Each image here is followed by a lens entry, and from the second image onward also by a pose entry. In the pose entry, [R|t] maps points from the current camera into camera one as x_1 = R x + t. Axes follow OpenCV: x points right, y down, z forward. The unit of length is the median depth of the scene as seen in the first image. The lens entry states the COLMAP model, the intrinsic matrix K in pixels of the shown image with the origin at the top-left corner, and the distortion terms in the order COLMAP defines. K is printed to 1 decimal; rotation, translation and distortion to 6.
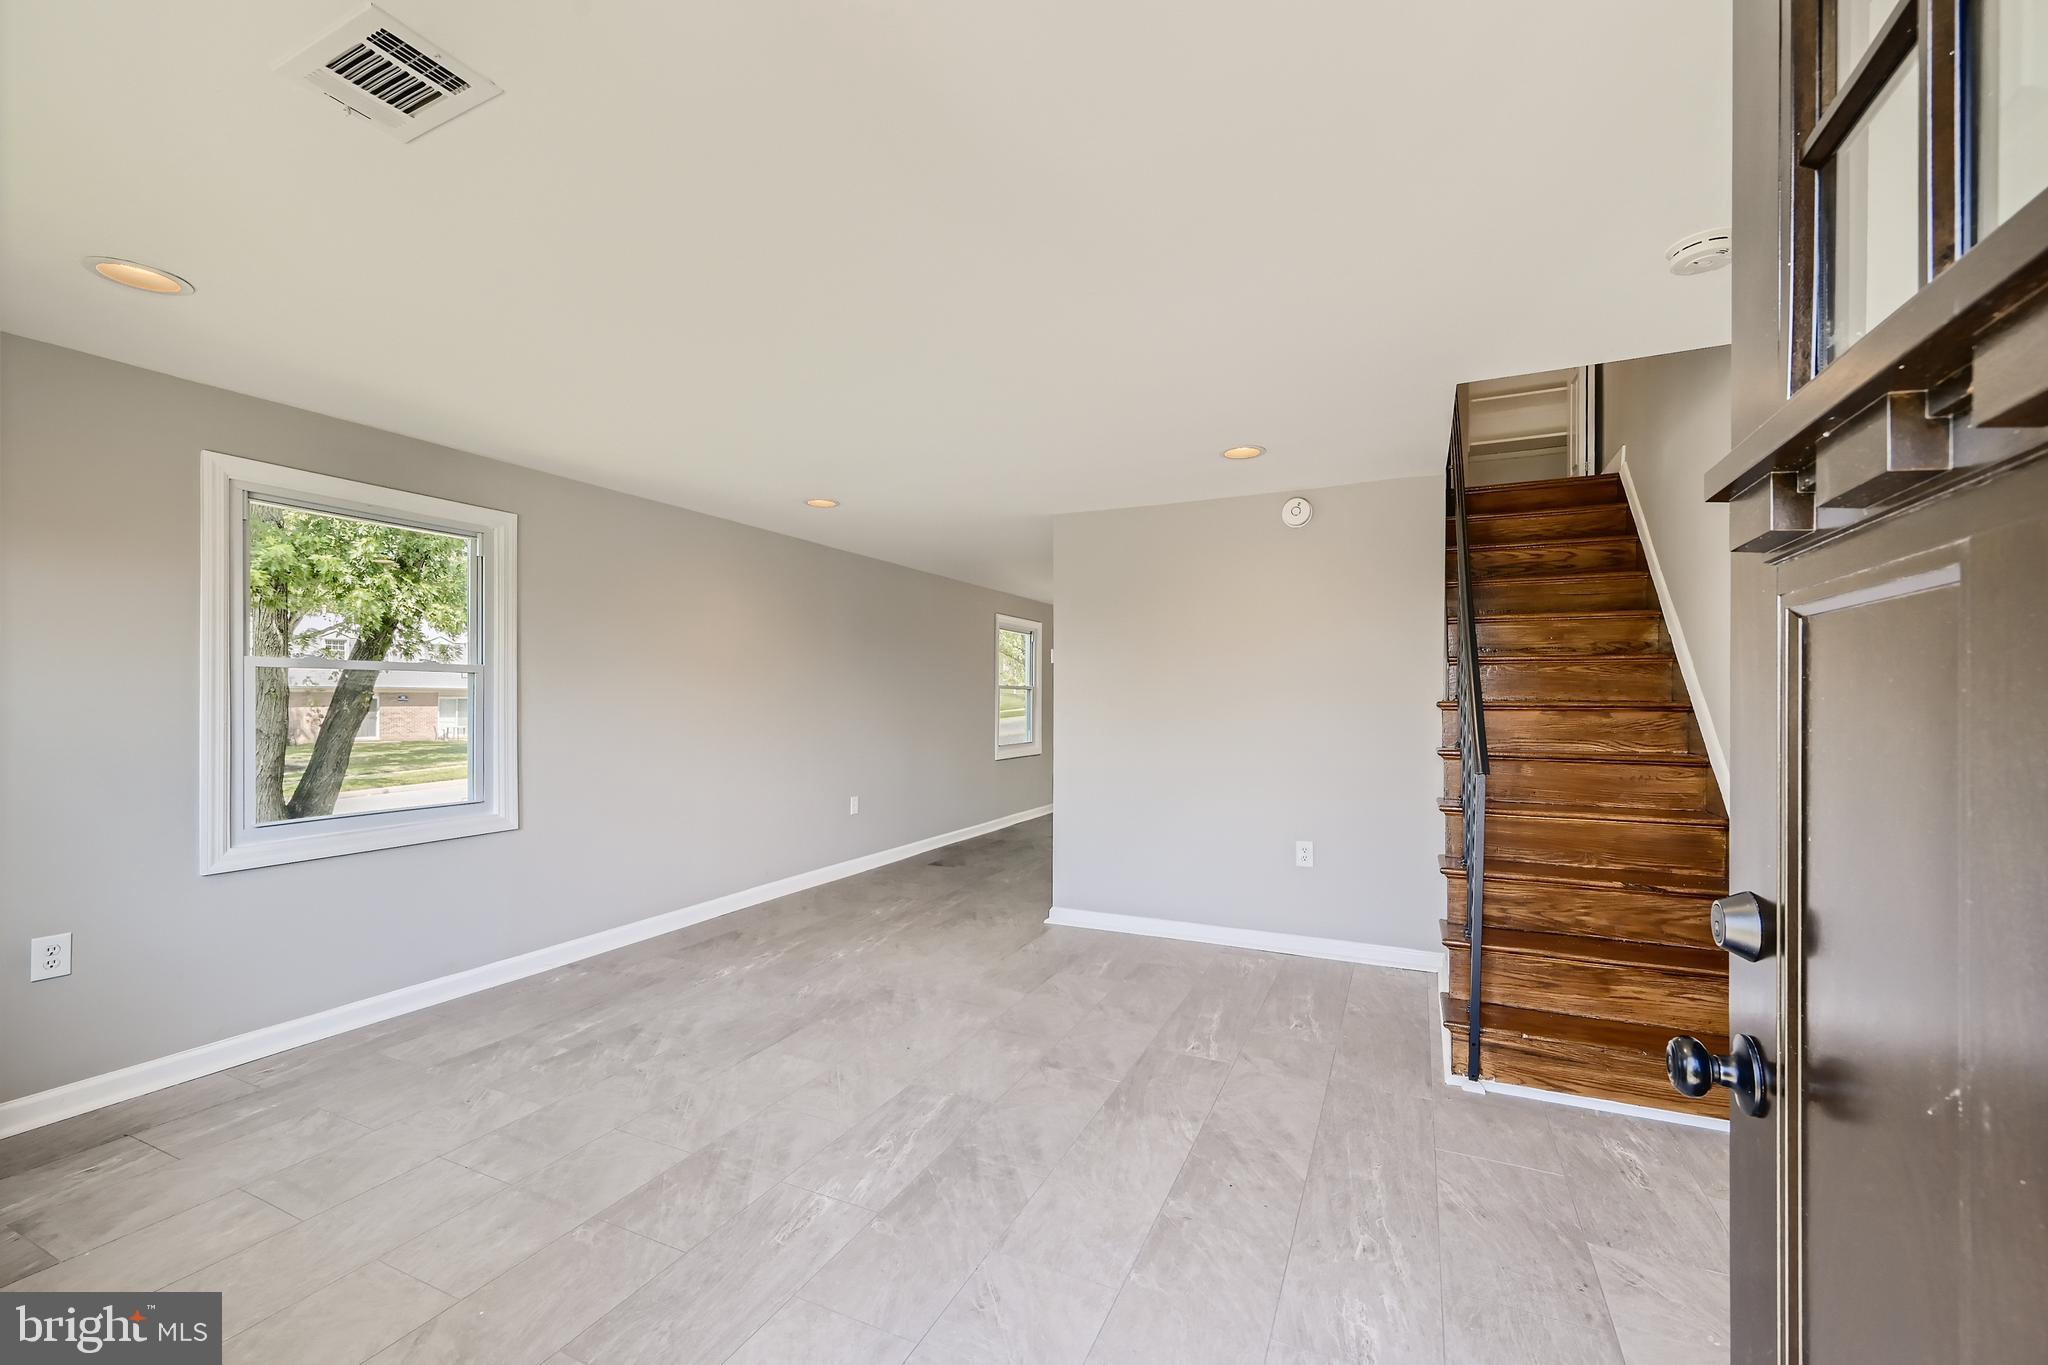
lens RADIAL K [[816.6, 0, 1034.8], [0, 816.6, 698.2], [0, 0, 1]] dist [0.000990, 0.000665]
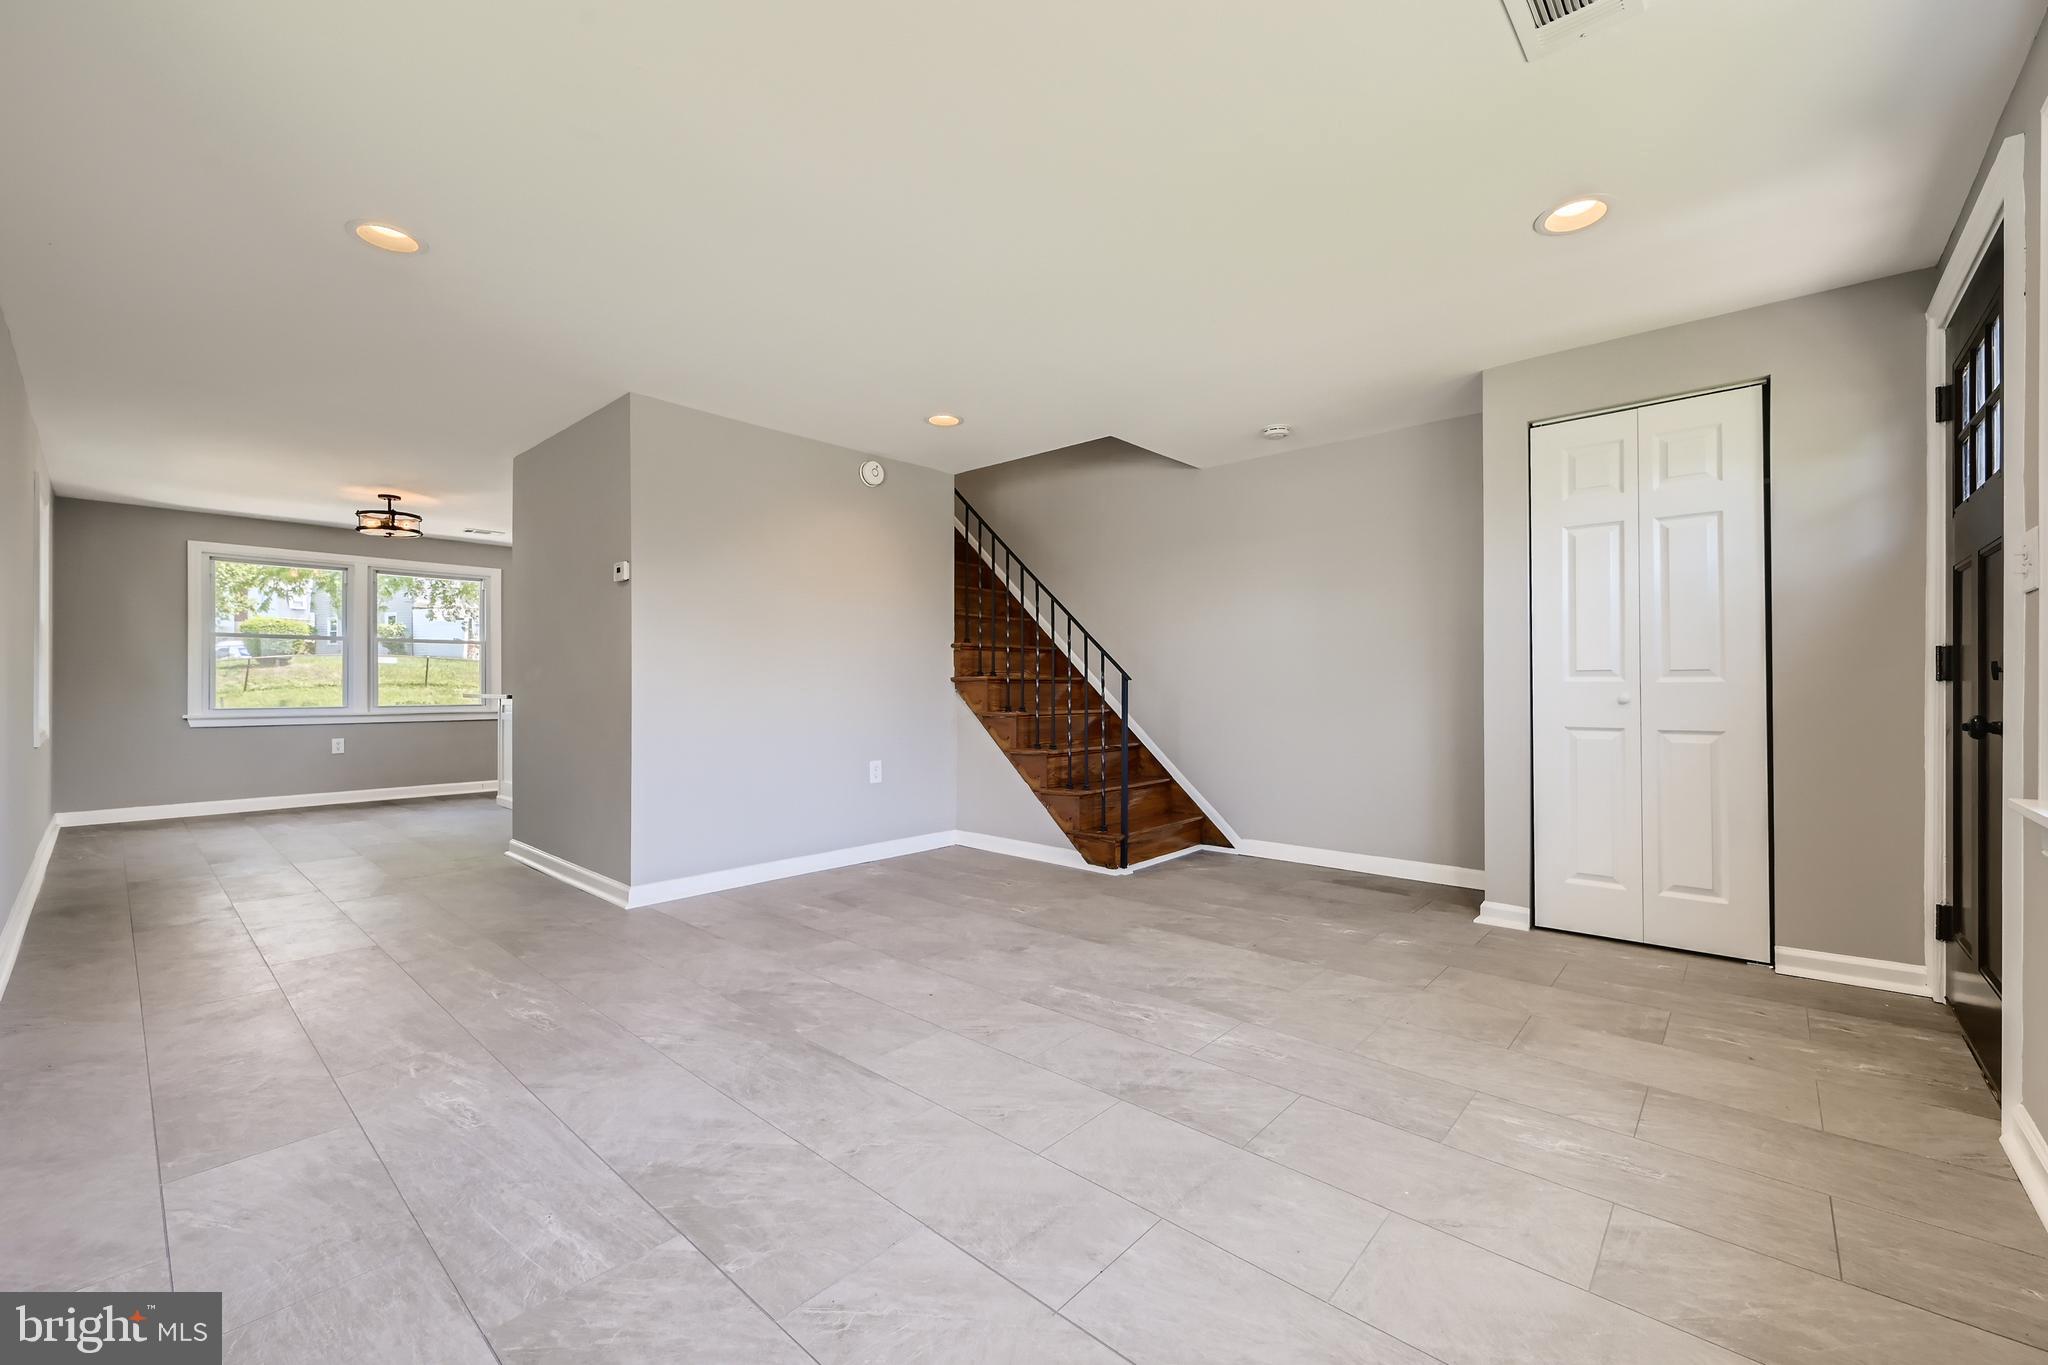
lens RADIAL K [[816.6, 0, 1006.5], [0, 816.6, 686.3], [0, 0, 1]] dist [0.000990, 0.000665]
pose [[0.306657, -0.001482, 0.951819, -1.004165], [-0.006463, 0.999972, 0.003639, 0.091928], [-0.951798, -0.007268, 0.306639, 0.670992]]
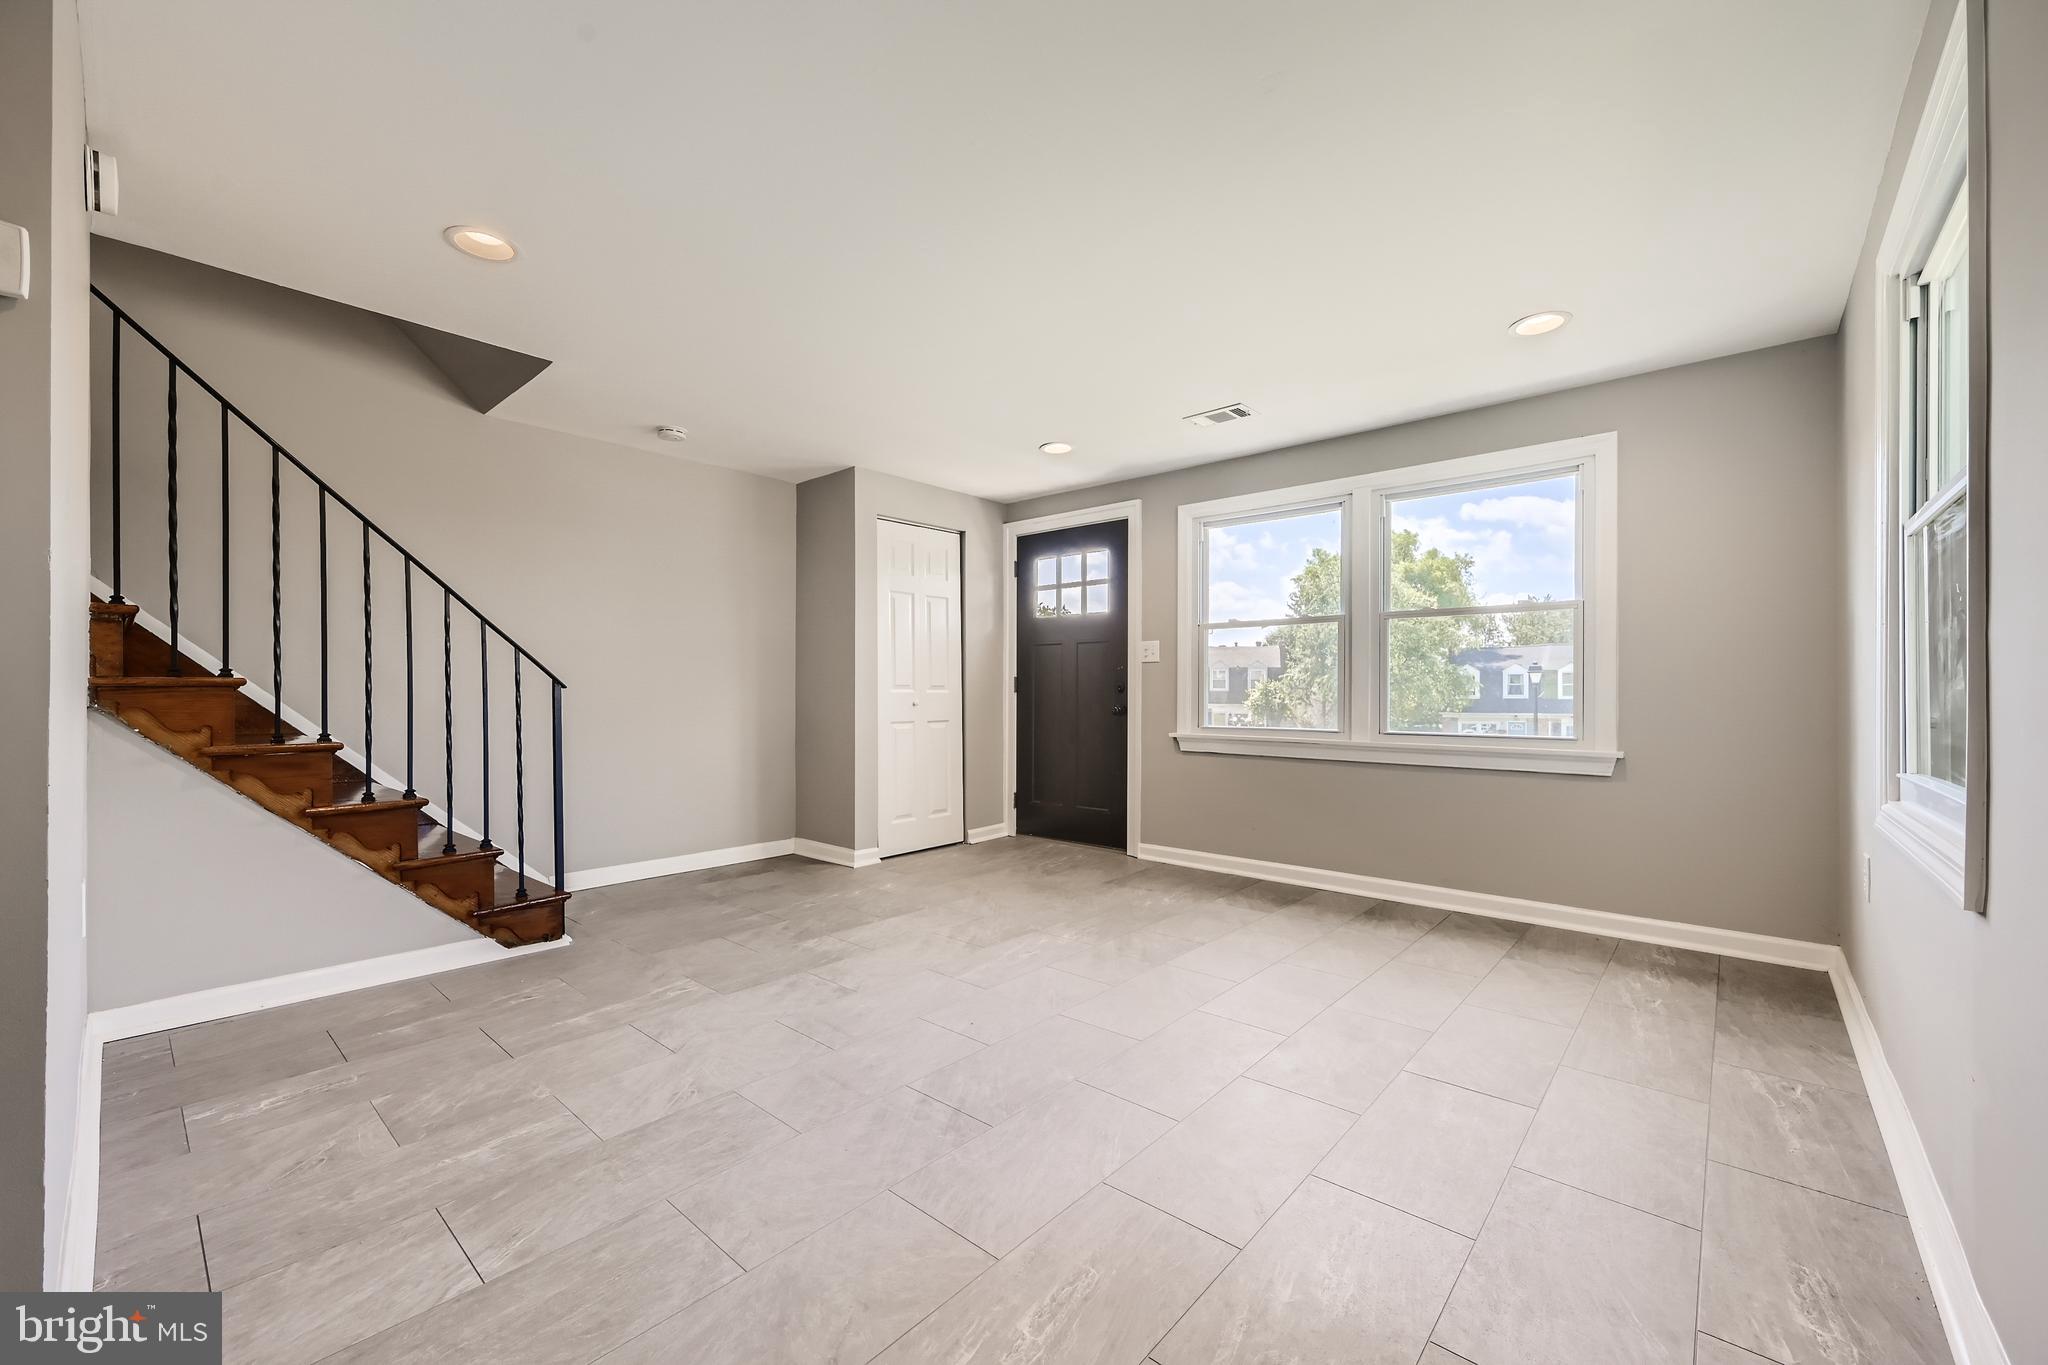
lens RADIAL K [[816.6, 0, 1031.4], [0, 816.6, 680.4], [0, 0, 1]] dist [0.000990, 0.000665]
pose [[-0.958489, 0.004421, 0.285096, -0.467131], [-0.002369, 0.999722, -0.023467, 0.099483], [-0.285121, -0.023168, -0.958212, 1.846735]]
